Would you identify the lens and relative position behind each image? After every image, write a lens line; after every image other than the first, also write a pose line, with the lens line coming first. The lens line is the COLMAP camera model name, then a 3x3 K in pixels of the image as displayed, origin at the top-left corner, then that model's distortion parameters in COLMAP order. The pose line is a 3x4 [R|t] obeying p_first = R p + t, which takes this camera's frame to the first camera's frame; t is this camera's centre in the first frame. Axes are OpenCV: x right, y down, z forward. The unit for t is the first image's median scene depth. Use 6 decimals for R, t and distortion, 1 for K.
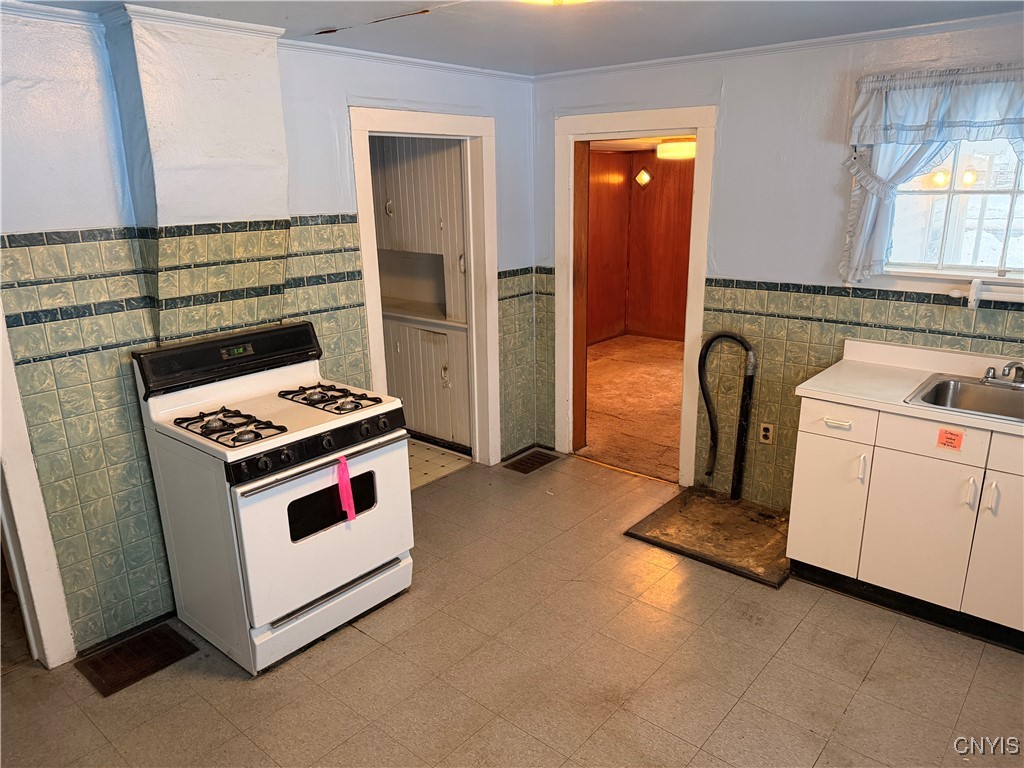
lens RADIAL K [[712.8, 0, 513.4], [0, 712.8, 385.7], [0, 0, 1]] dist [0.109849, -0.155022]
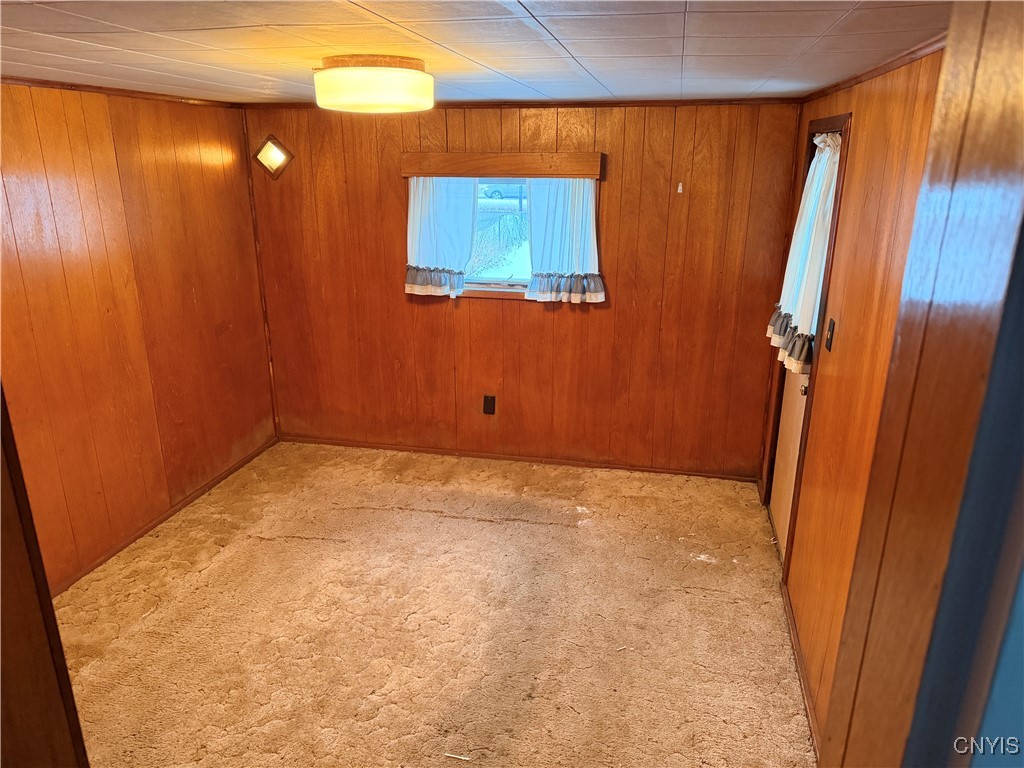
lens RADIAL K [[712.8, 0, 513.4], [0, 712.8, 385.7], [0, 0, 1]] dist [0.109849, -0.155022]
pose [[0.879371, -0.122679, 0.460062, 0.070589], [0.111359, 0.992430, 0.051786, -0.129663], [-0.462933, 0.005693, 0.886375, 0.449024]]
